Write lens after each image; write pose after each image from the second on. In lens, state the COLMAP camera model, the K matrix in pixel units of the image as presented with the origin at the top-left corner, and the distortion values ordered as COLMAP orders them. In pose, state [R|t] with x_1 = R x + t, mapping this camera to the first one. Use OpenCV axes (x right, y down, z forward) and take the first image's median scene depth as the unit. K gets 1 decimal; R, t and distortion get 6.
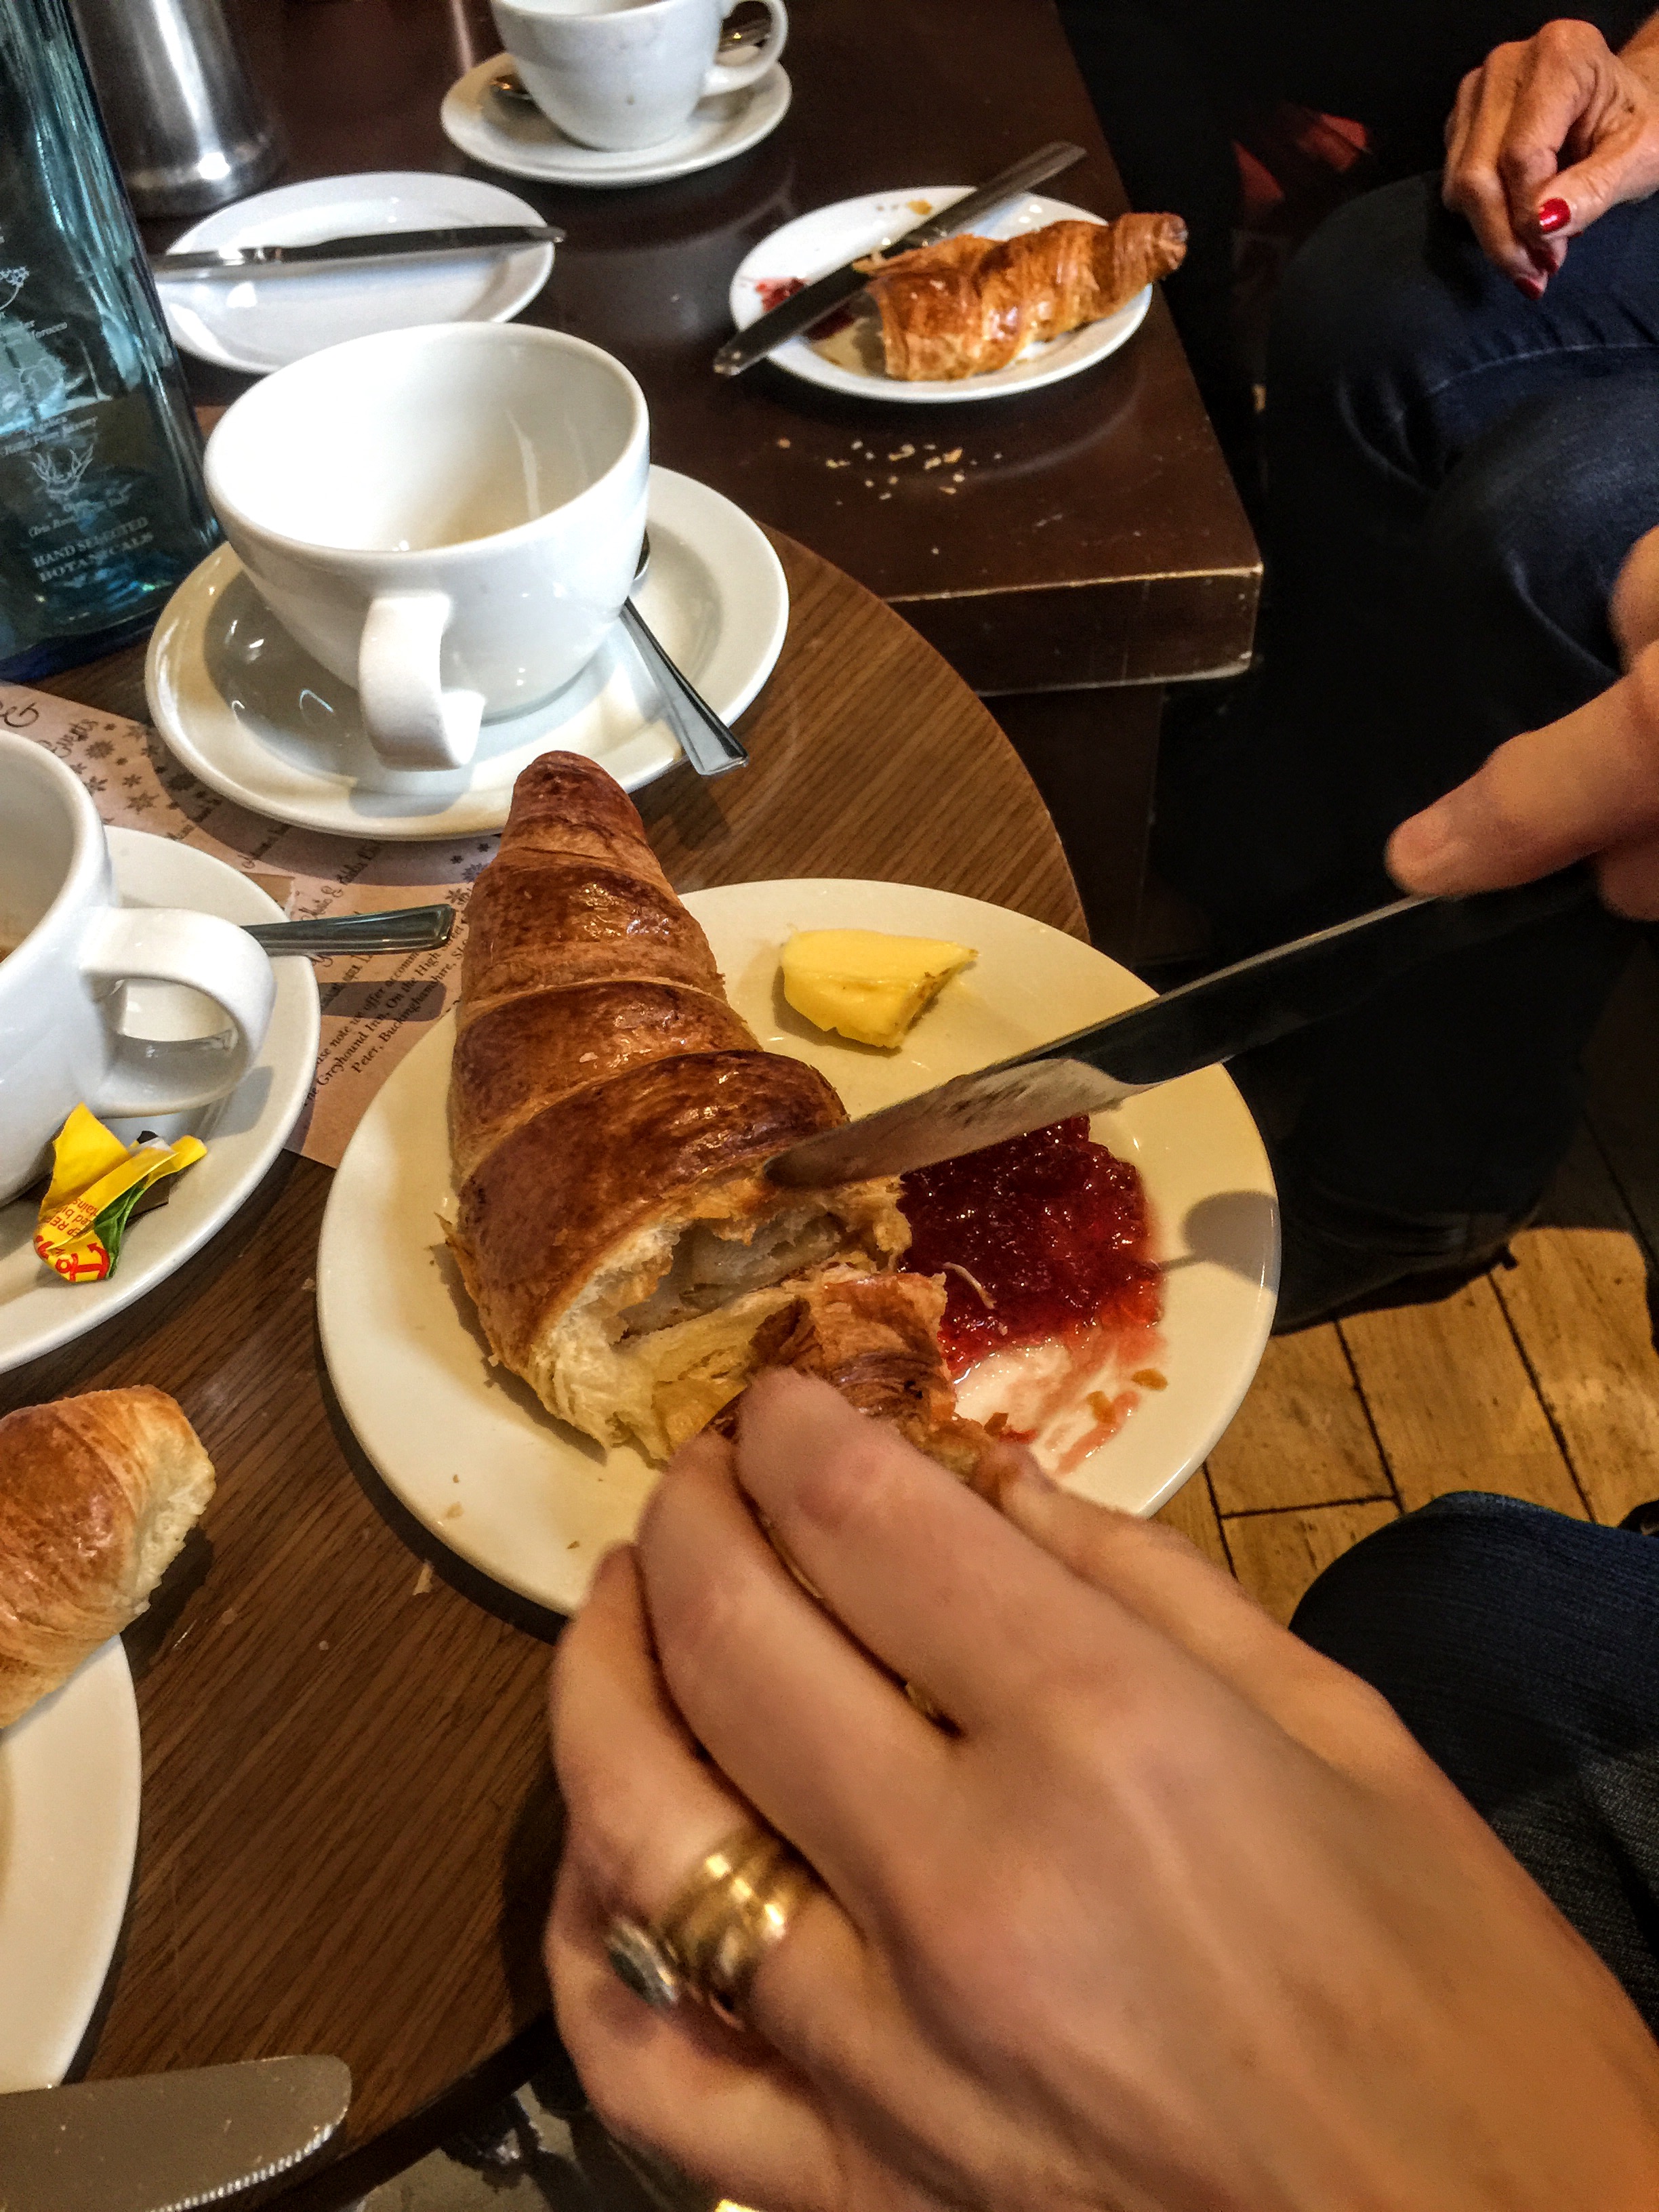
lens RADIAL K [[1889.2, 0, 838.0], [0, 1889.2, 1111.3], [0, 0, 1]] dist [0.178310, -0.438540]
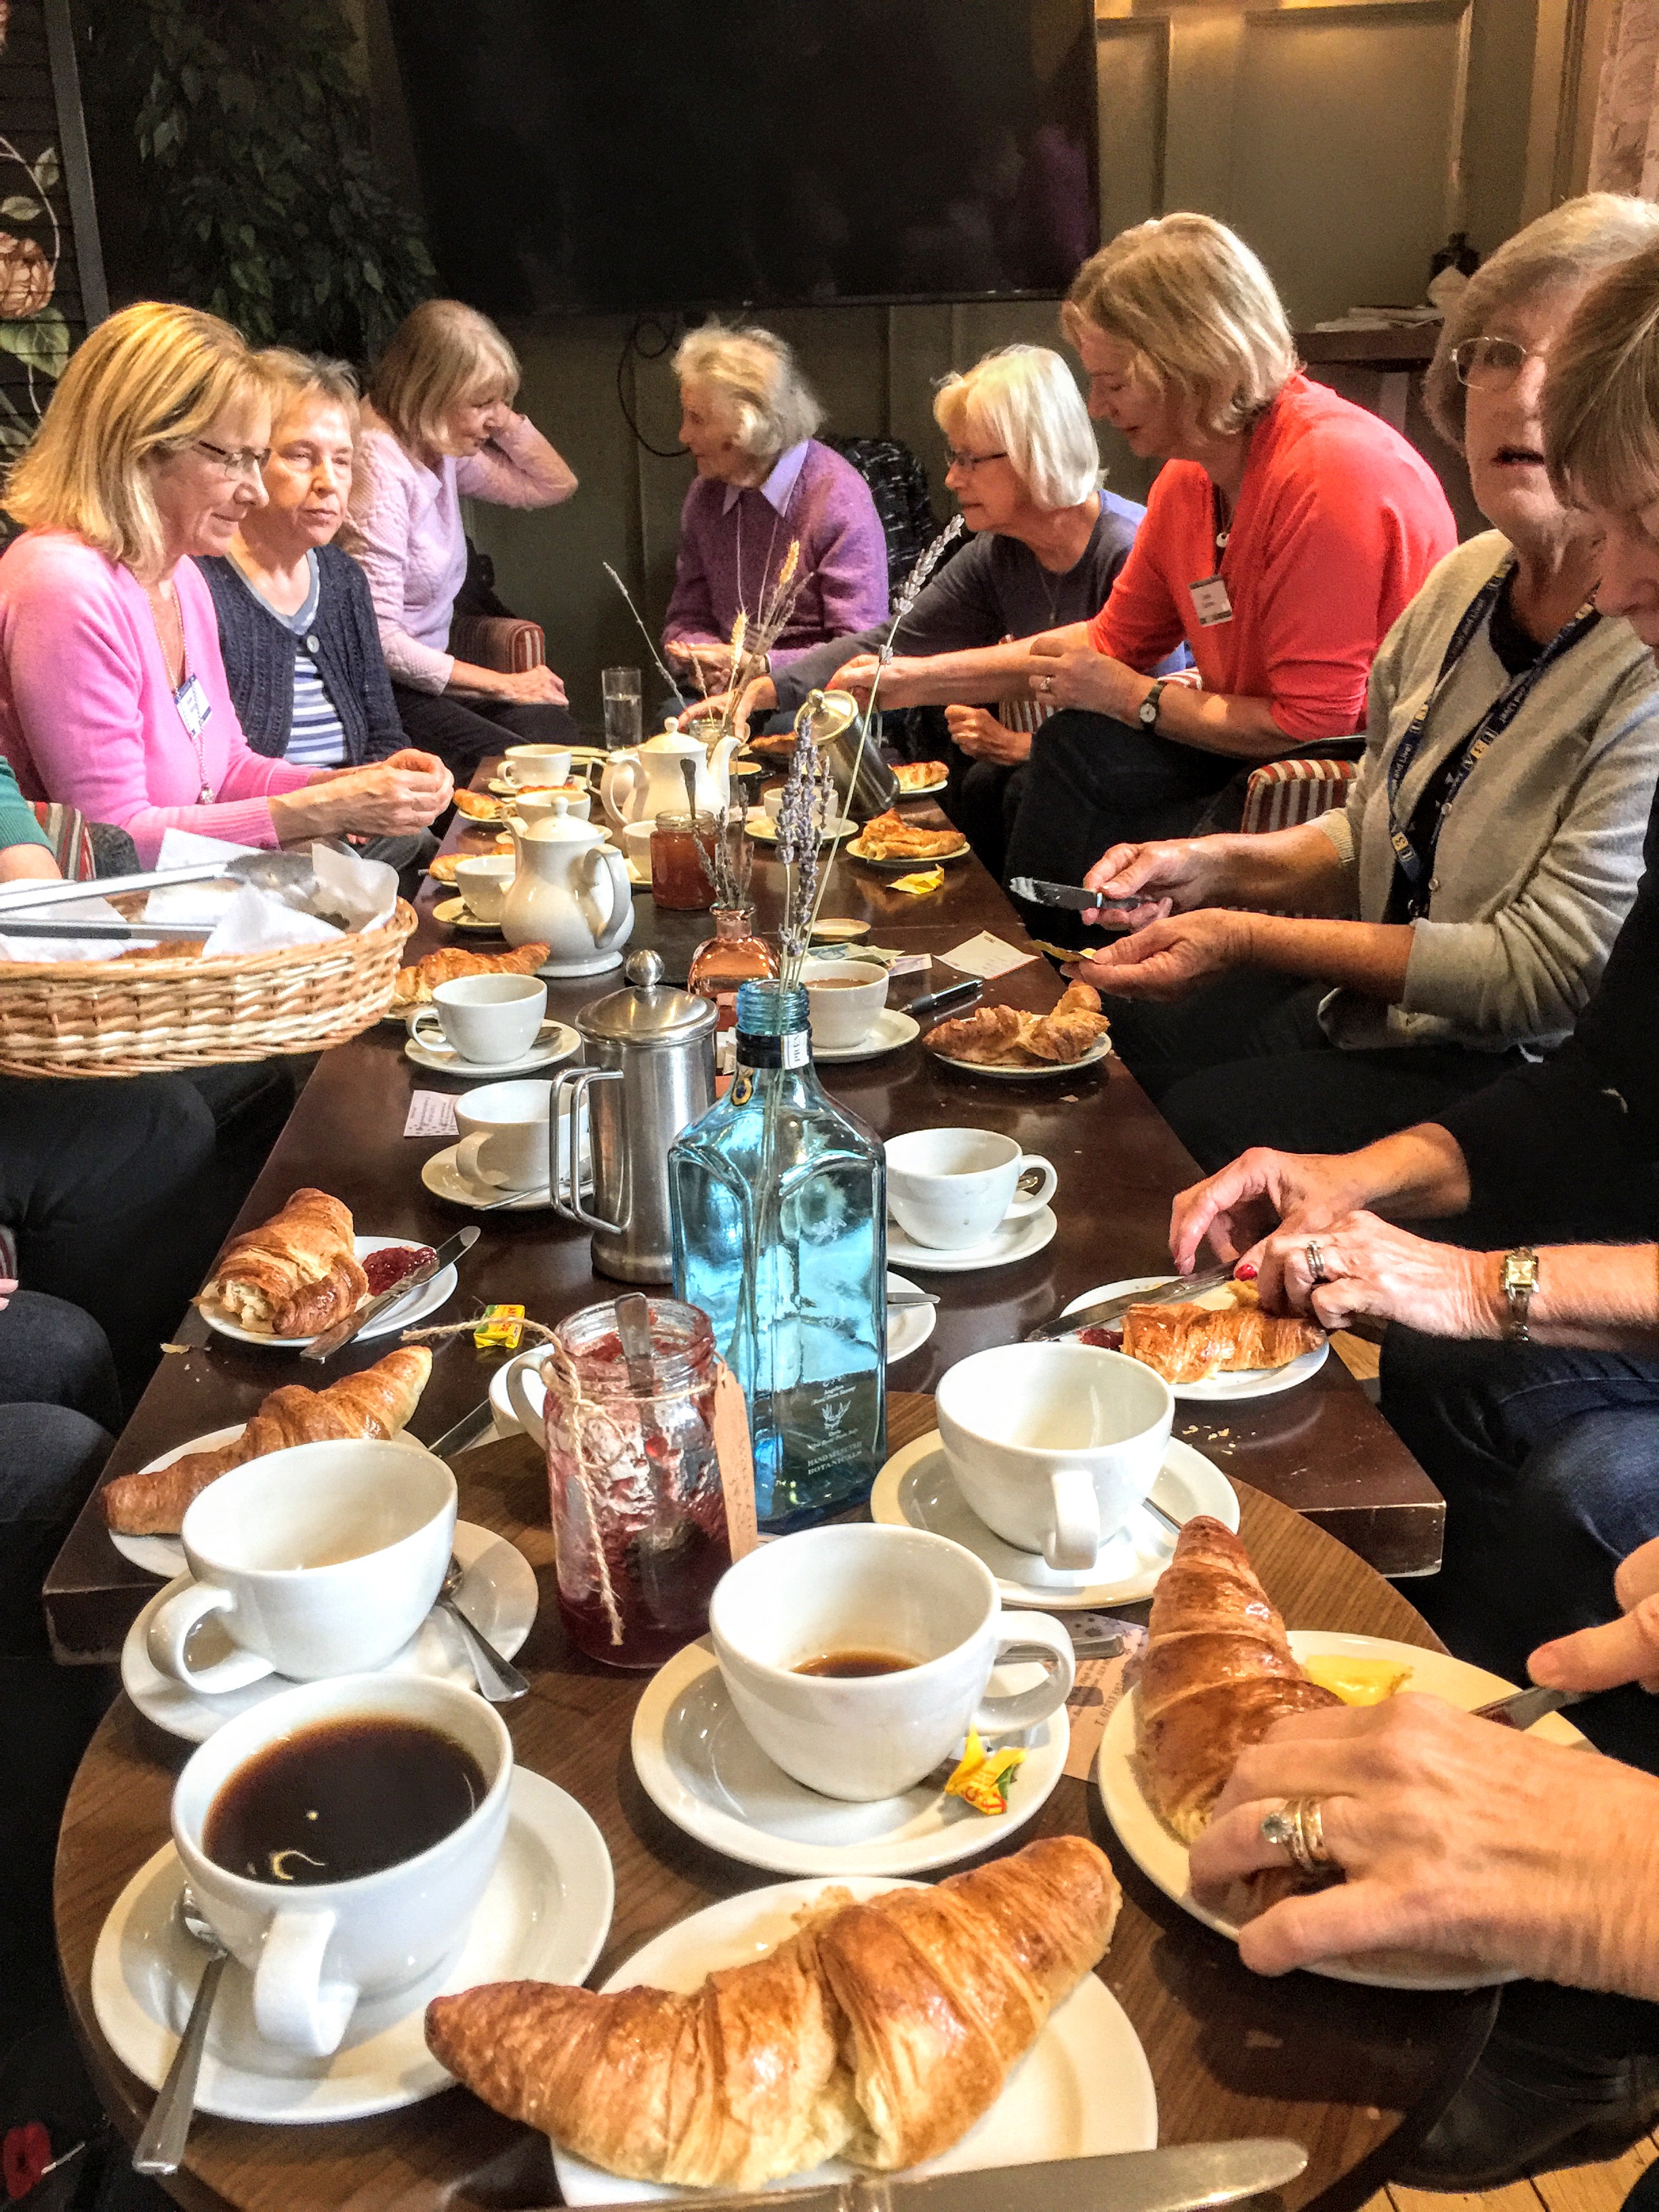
lens RADIAL K [[1827.6, 0, 829.5], [0, 1827.6, 1106.0], [0, 0, 1]] dist [0.057101, -0.102754]
pose [[0.999858, 0.016777, 0.001720, -0.421579], [-0.013565, 0.860655, -0.509007, 0.303577], [-0.010020, 0.508911, 0.860761, -0.652952]]
